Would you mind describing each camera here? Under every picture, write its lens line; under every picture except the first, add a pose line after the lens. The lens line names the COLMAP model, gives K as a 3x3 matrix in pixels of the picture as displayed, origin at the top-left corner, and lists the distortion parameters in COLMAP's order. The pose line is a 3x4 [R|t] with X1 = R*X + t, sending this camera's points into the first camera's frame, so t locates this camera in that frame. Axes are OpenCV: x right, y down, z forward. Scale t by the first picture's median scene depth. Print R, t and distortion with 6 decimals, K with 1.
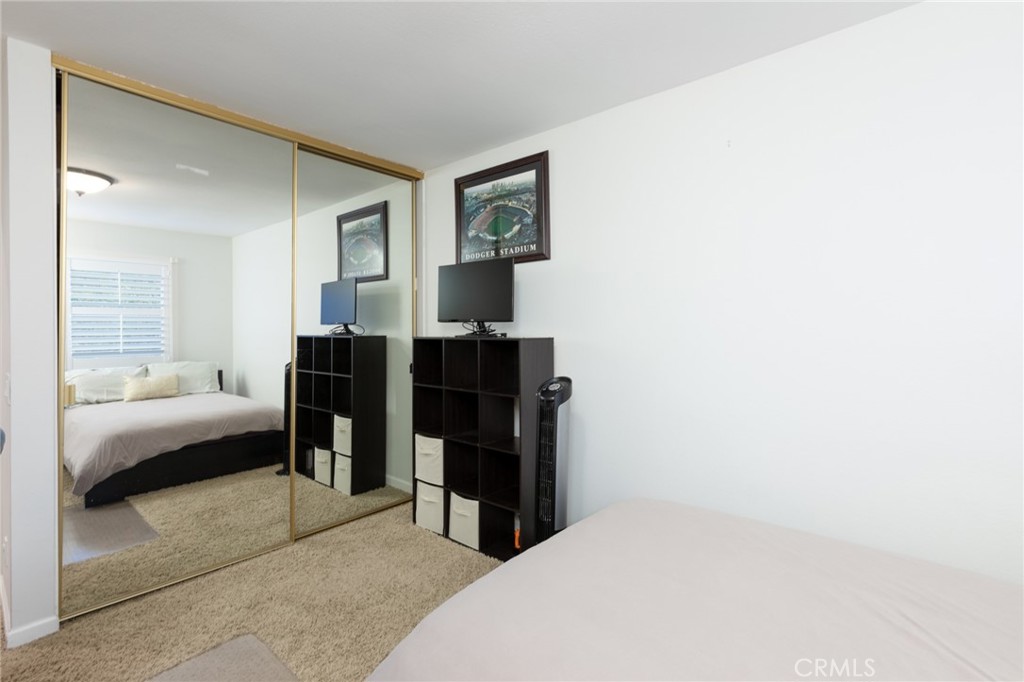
lens RADIAL K [[474.4, 0, 513.5], [0, 474.4, 332.0], [0, 0, 1]] dist [0.000830, -0.000080]
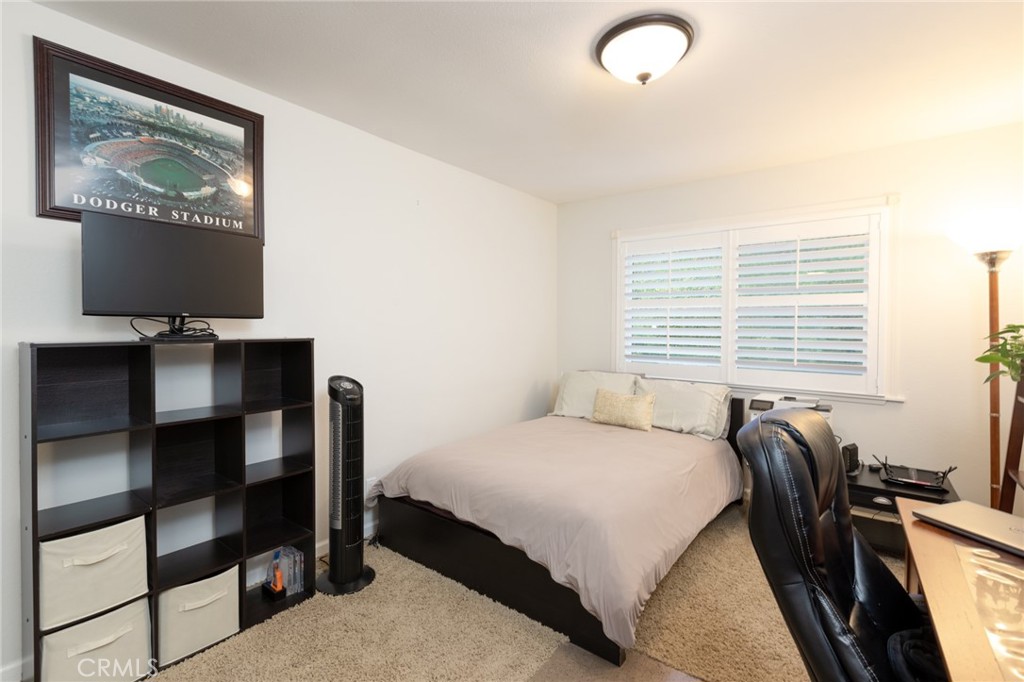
lens RADIAL K [[463.8, 0, 509.7], [0, 463.8, 343.0], [0, 0, 1]] dist [0.002067, -0.000056]
pose [[-0.034818, -0.028315, 0.998992, -0.717944], [0.006396, 0.999572, 0.028555, -0.000874], [-0.999373, 0.007384, -0.034622, 0.550785]]
